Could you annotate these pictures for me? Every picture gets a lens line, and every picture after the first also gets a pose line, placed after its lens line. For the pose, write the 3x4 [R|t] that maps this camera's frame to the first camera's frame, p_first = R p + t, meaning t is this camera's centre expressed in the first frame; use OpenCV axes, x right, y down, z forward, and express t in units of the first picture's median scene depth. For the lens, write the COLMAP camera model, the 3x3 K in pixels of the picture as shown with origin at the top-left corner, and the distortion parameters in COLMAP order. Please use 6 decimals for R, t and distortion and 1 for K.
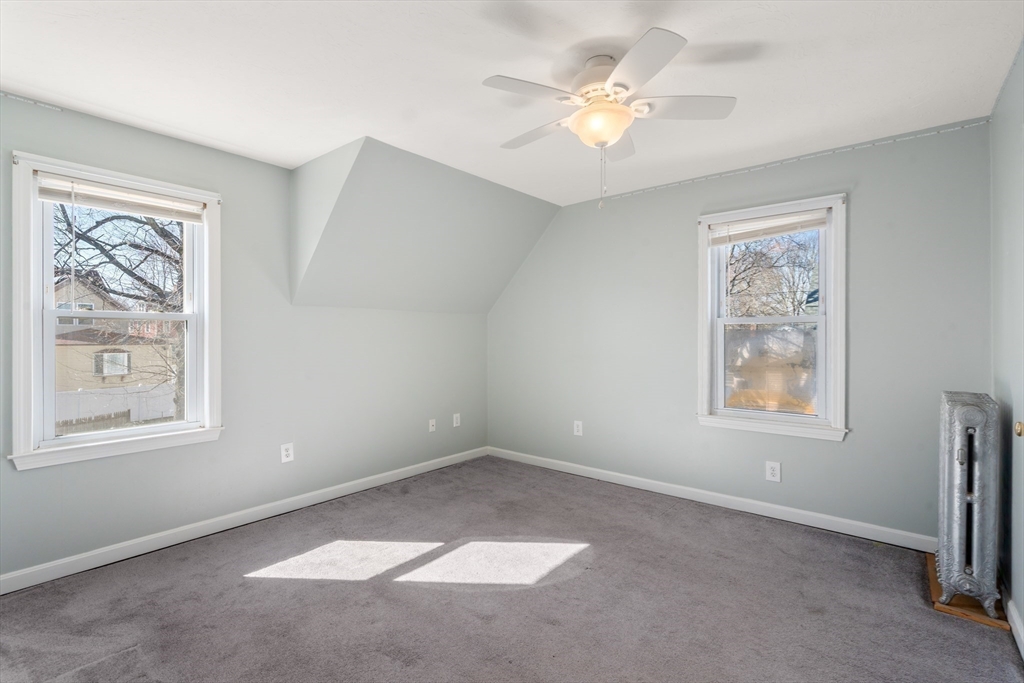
lens RADIAL K [[472.1, 0, 523.6], [0, 472.1, 330.7], [0, 0, 1]] dist [-0.000096, 0.000280]
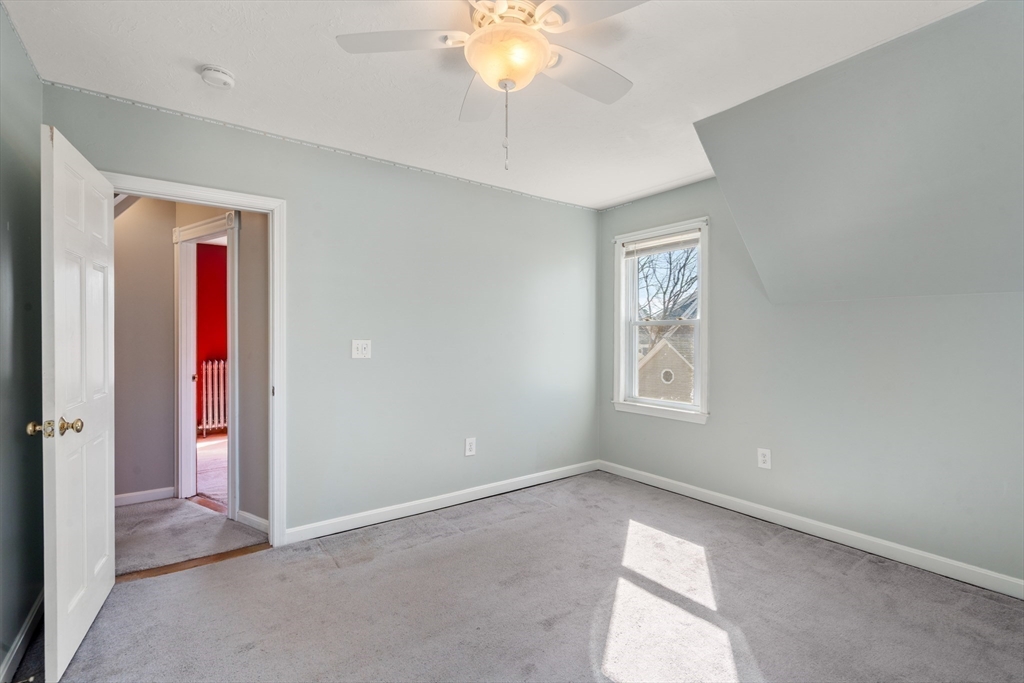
lens RADIAL K [[472.1, 0, 523.6], [0, 472.1, 330.7], [0, 0, 1]] dist [-0.000096, 0.000280]
pose [[-0.244301, -0.009229, -0.969655, 0.702505], [0.010450, 0.999872, -0.012149, 0.006082], [0.969643, -0.013101, -0.244173, 0.962438]]
